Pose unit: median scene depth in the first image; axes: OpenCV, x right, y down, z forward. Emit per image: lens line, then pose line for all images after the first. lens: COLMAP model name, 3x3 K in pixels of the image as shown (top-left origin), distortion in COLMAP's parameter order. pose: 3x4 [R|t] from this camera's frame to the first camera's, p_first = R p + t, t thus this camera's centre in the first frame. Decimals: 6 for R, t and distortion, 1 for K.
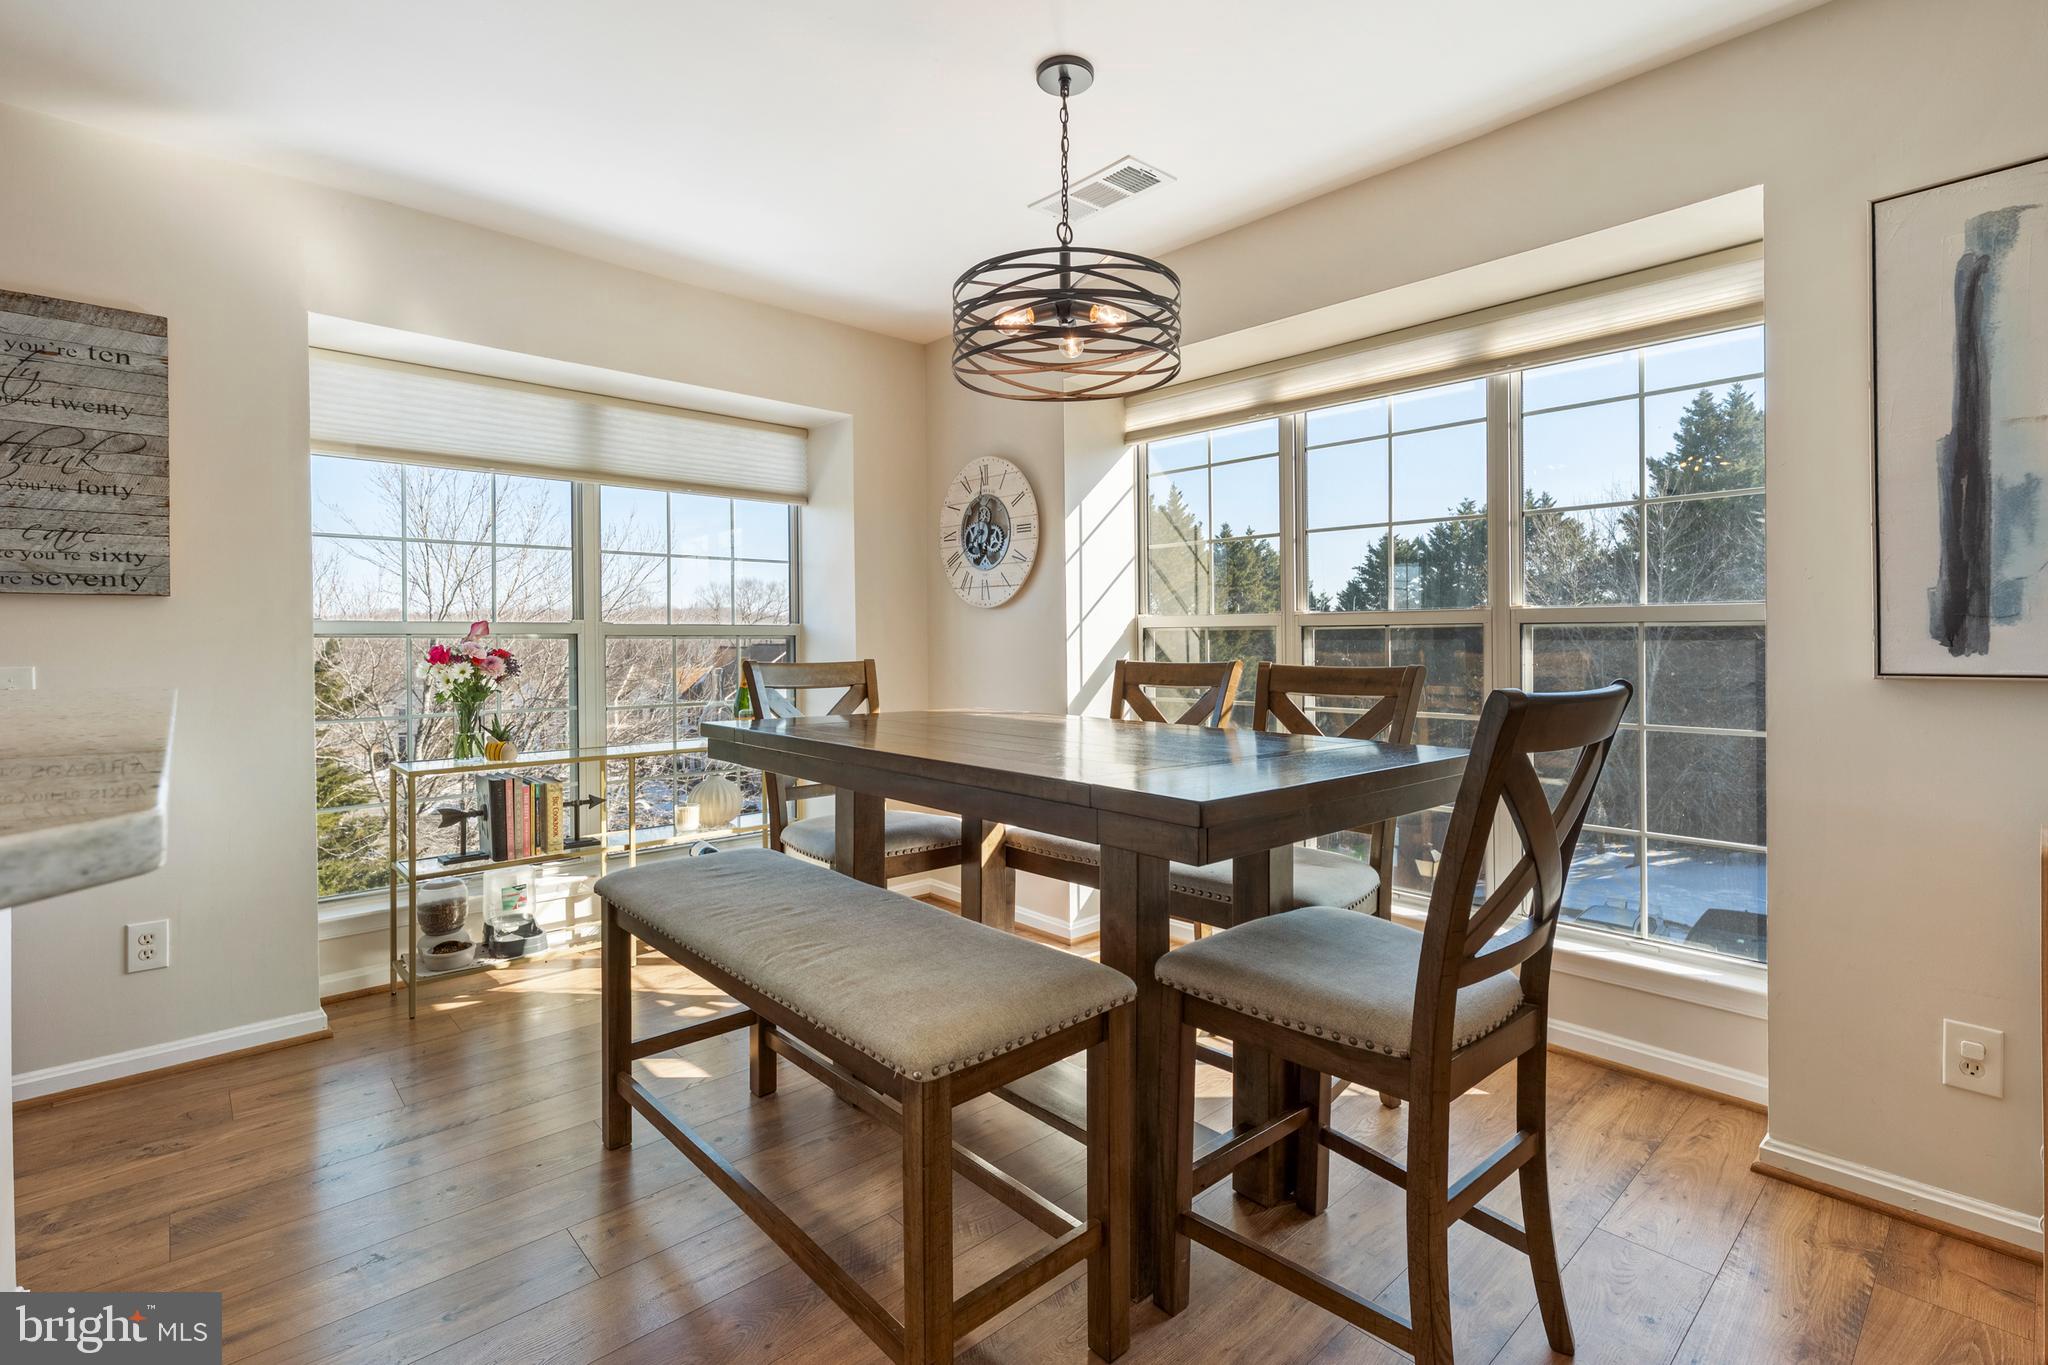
lens RADIAL K [[942.6, 0, 1023.4], [0, 942.6, 651.7], [0, 0, 1]] dist [-0.002459, 0.000085]
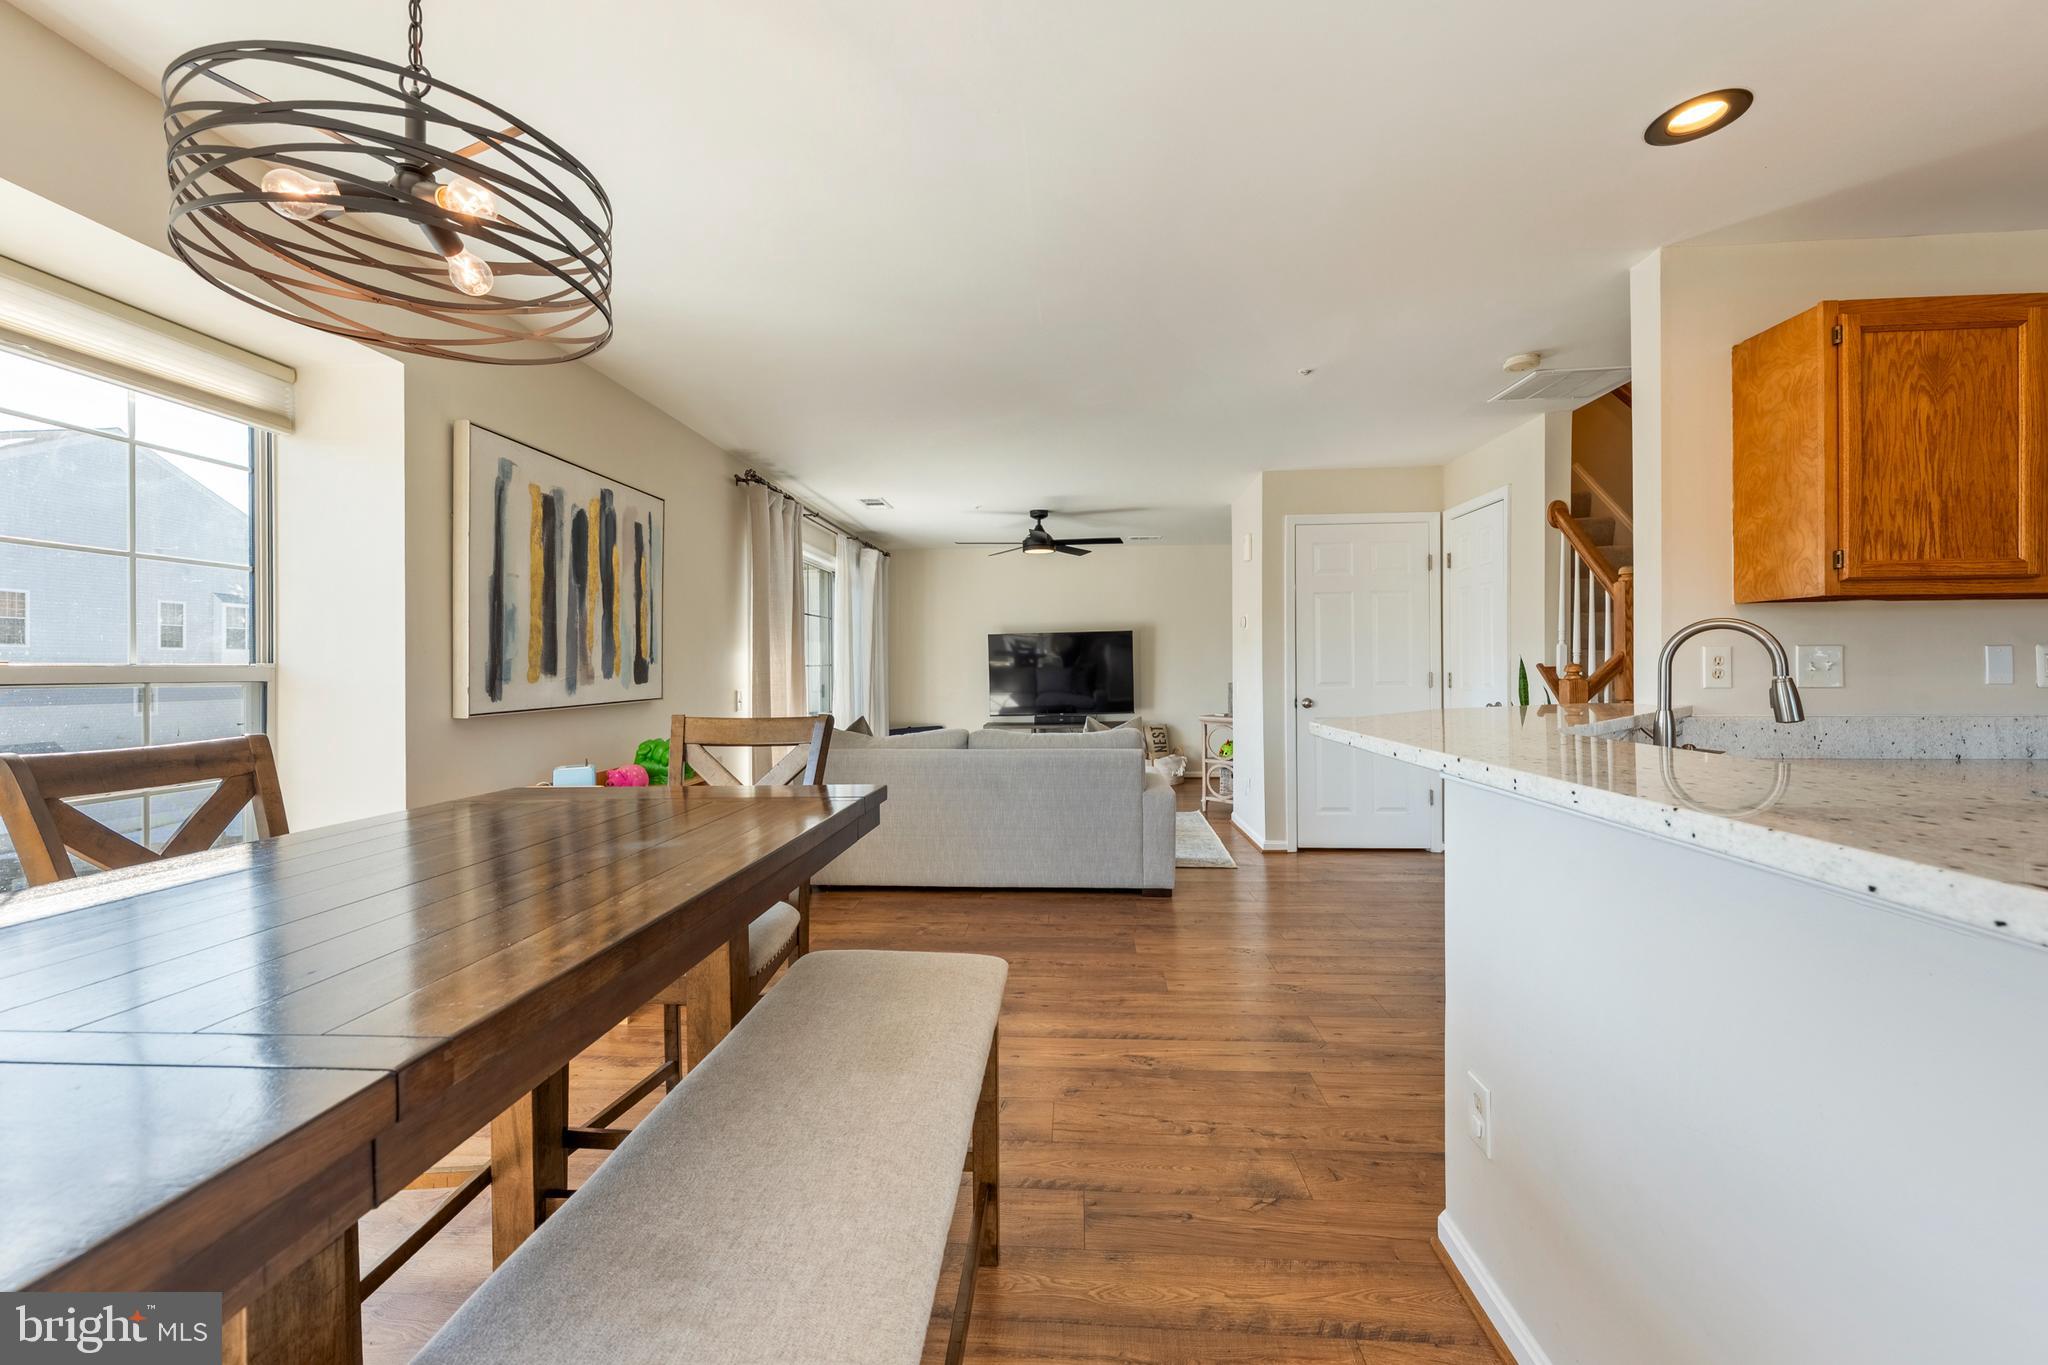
lens RADIAL K [[818.5, 0, 1021.3], [0, 818.5, 668.2], [0, 0, 1]] dist [0.002251, -0.000601]
pose [[-0.697905, 0.007651, 0.716149, -0.566391], [0.017620, 0.999824, 0.006489, -0.036778], [-0.715974, 0.017147, -0.697917, 0.978508]]
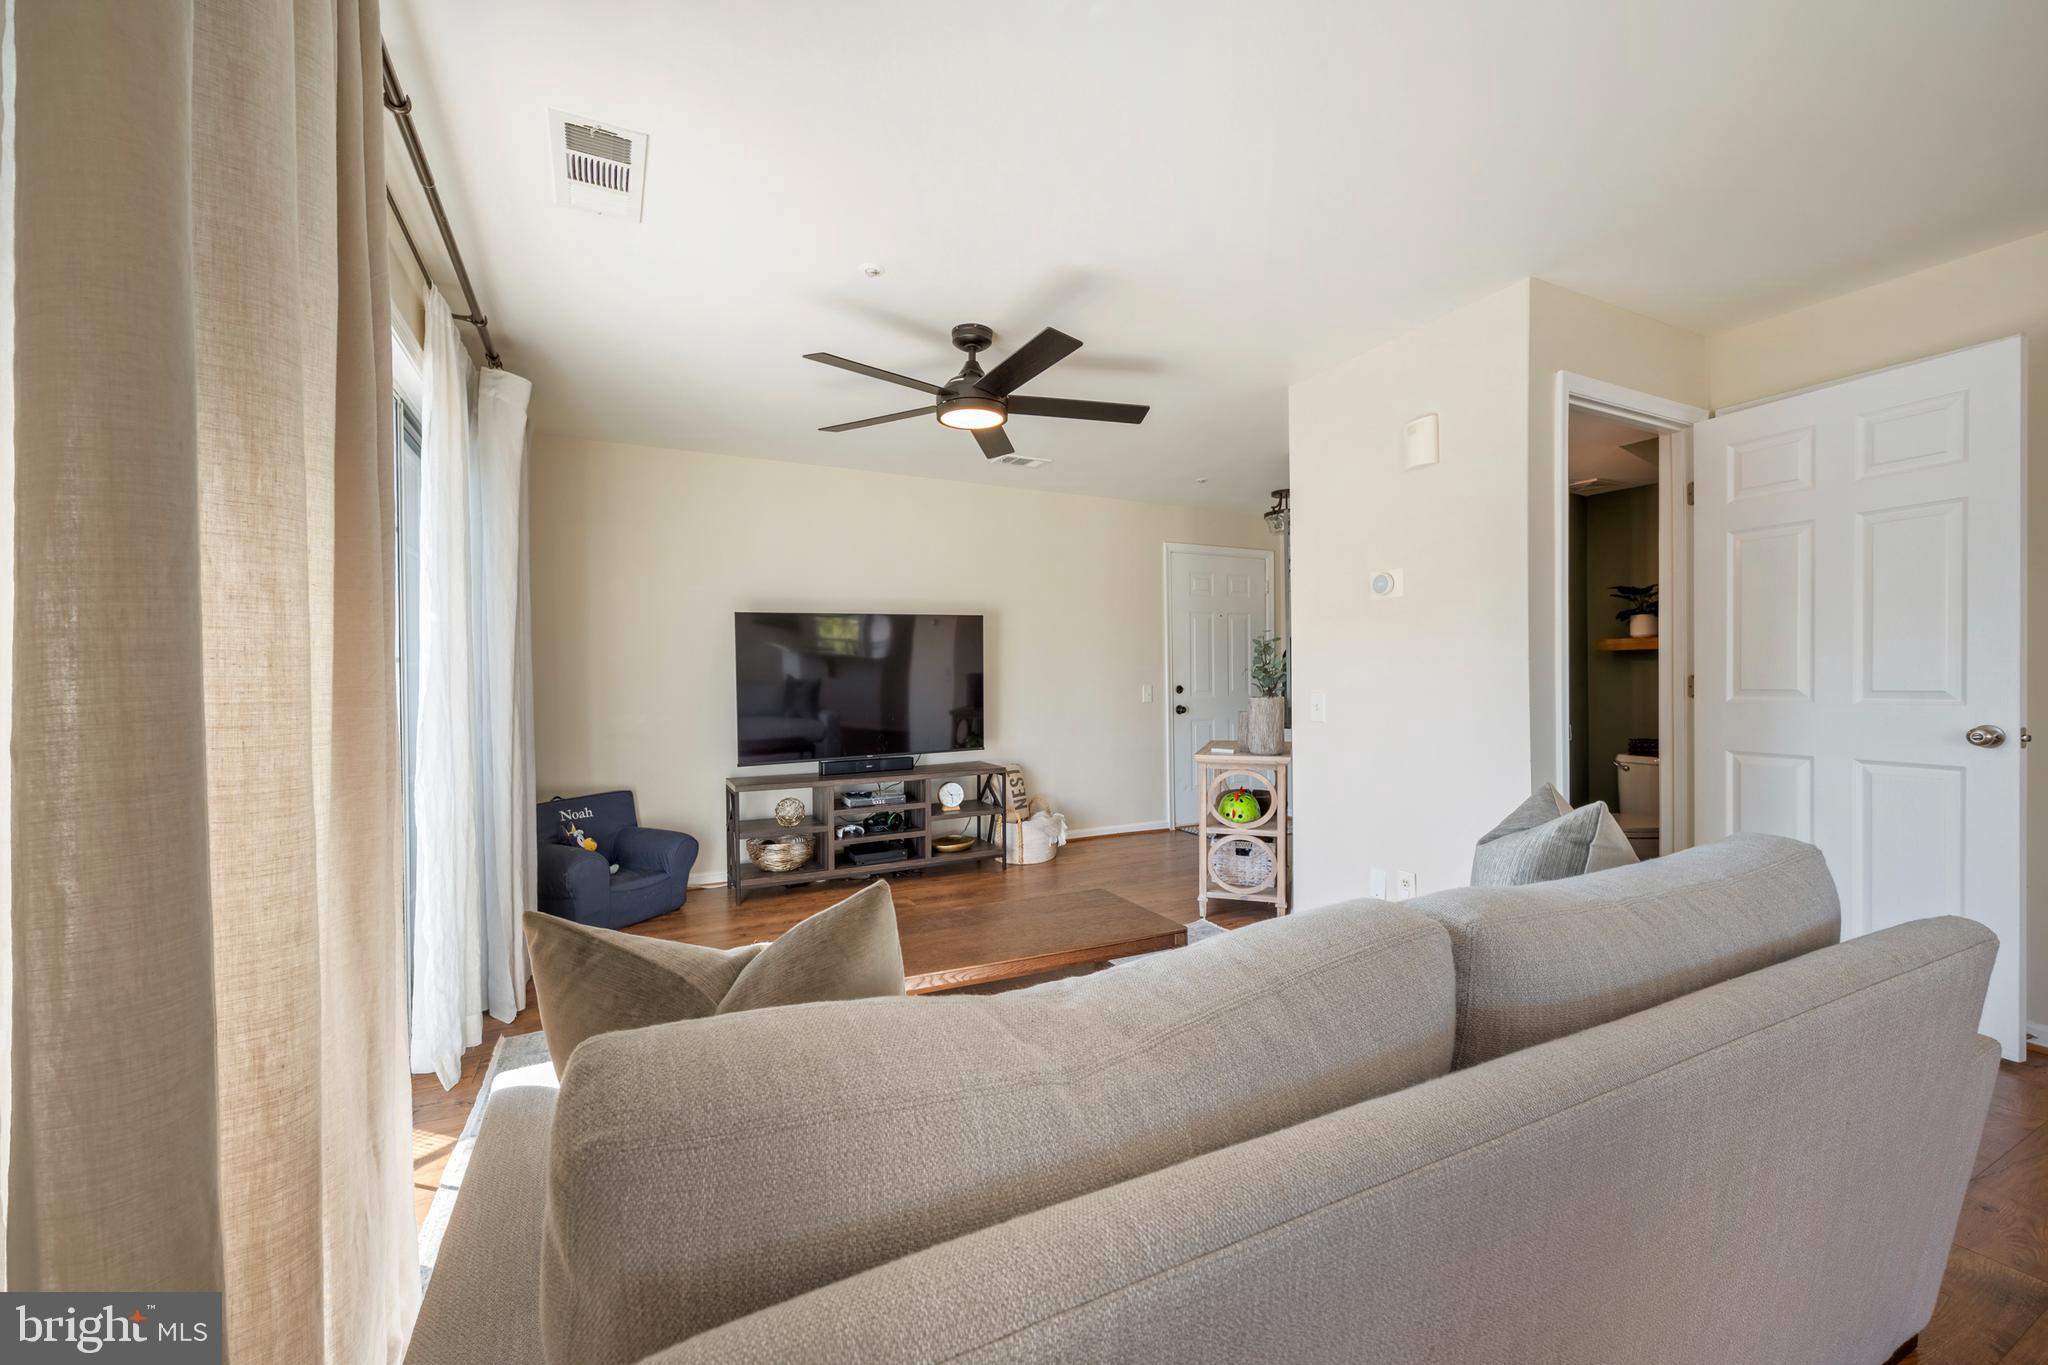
lens RADIAL K [[818.5, 0, 1038.2], [0, 818.5, 689.0], [0, 0, 1]] dist [0.002251, -0.000601]
pose [[-0.964902, 0.010994, 0.262380, 0.875980], [0.017285, 0.999616, 0.021679, -0.014834], [-0.262041, 0.025454, -0.964721, 0.252182]]
